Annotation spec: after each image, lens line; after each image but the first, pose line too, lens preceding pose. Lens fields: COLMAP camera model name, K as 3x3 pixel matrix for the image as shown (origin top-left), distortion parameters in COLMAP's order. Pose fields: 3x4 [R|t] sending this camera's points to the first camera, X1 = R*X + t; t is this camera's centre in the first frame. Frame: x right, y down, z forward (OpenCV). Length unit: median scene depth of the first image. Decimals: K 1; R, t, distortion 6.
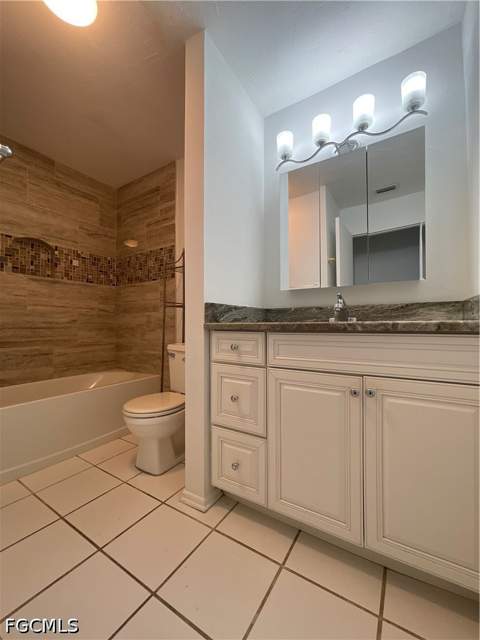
lens RADIAL K [[261.0, 0, 238.5], [0, 261.0, 321.1], [0, 0, 1]] dist [-0.003835, 0.001994]
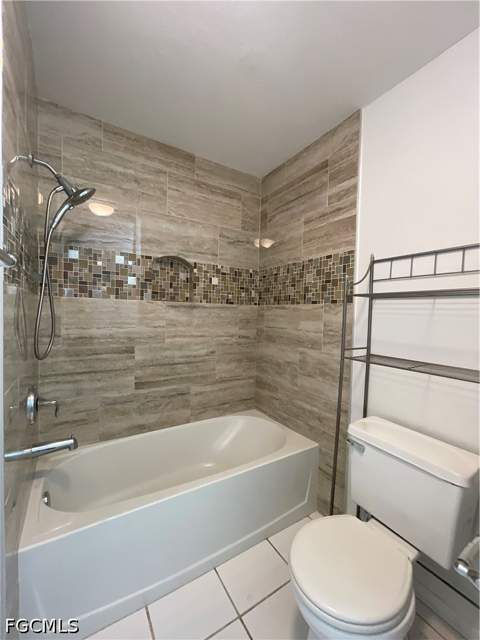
lens RADIAL K [[261.0, 0, 238.4], [0, 261.0, 321.6], [0, 0, 1]] dist [-0.003835, 0.001994]
pose [[0.901569, 0.040130, -0.430771, -0.213495], [-0.021769, 0.998635, 0.047471, -0.141614], [0.432088, -0.033421, 0.901212, 0.308272]]
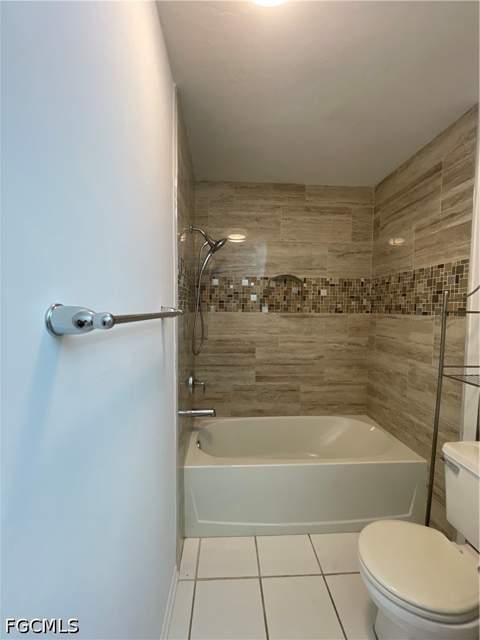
lens RADIAL K [[261.0, 0, 238.5], [0, 261.0, 321.3], [0, 0, 1]] dist [-0.003835, 0.001994]
pose [[0.580264, 0.051566, -0.812794, -0.064796], [0.000070, 0.997990, 0.063366, -0.187182], [0.814429, -0.036826, 0.579094, 0.248062]]
